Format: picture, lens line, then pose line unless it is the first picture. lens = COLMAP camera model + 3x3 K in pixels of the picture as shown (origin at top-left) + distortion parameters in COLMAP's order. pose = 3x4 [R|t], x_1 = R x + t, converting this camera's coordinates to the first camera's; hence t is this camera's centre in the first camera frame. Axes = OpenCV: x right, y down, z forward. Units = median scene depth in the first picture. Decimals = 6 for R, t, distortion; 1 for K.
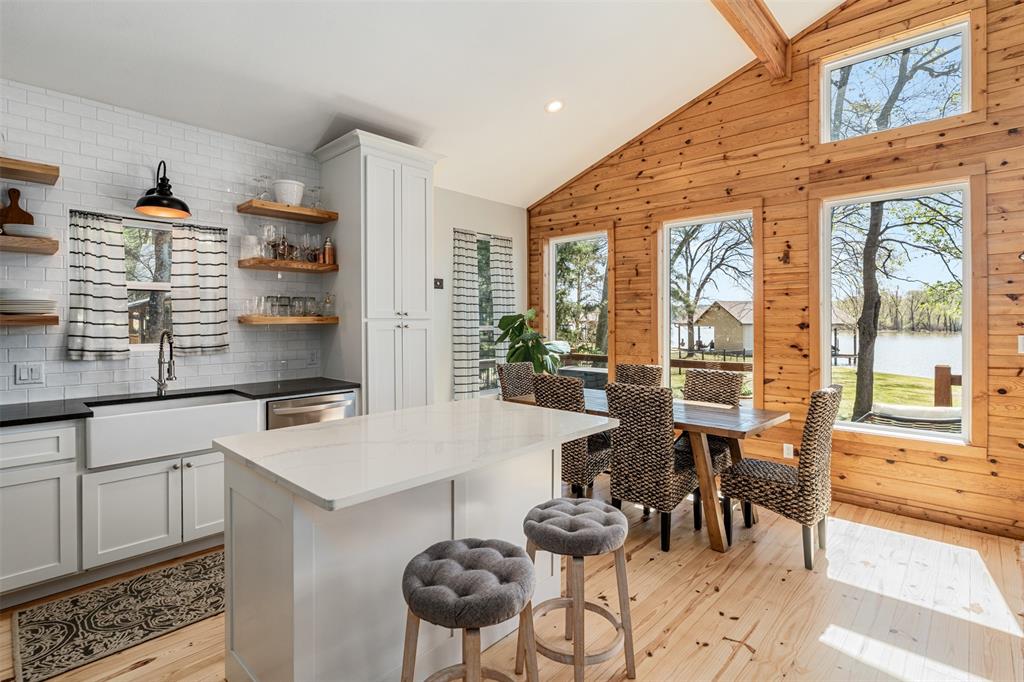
lens RADIAL K [[494.7, 0, 510.7], [0, 494.7, 321.5], [0, 0, 1]] dist [-0.004933, 0.000244]
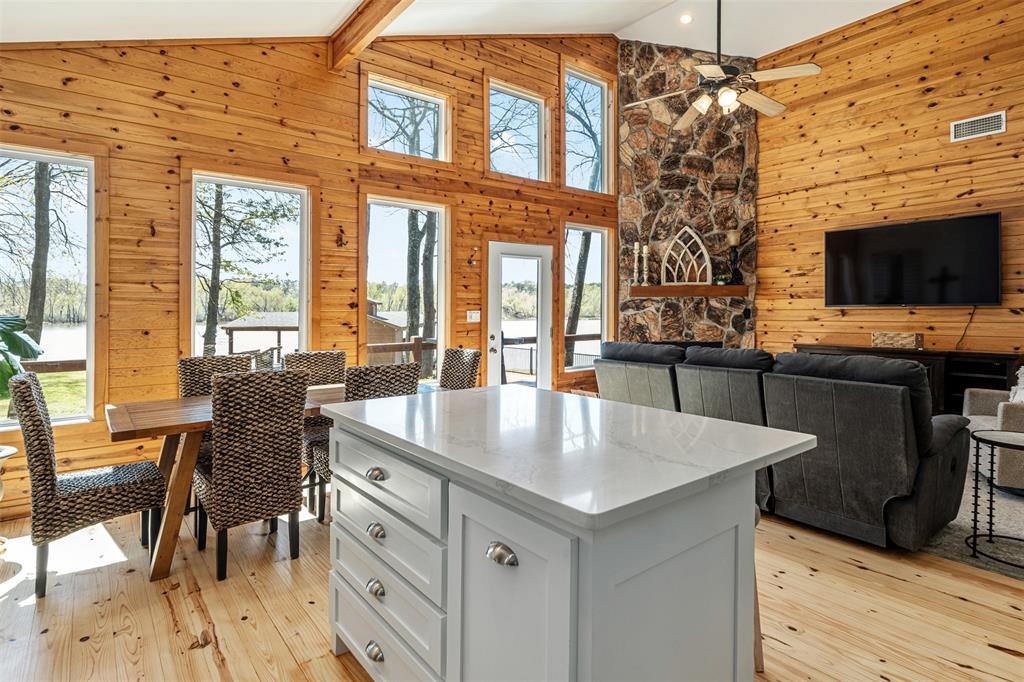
lens RADIAL K [[526.9, 0, 507.6], [0, 526.9, 315.1], [0, 0, 1]] dist [-0.002831, -0.001131]
pose [[0.148862, -0.010473, 0.988803, -0.553142], [0.005466, 0.999937, 0.009768, 0.022985], [-0.988843, 0.003951, 0.148910, 0.507664]]
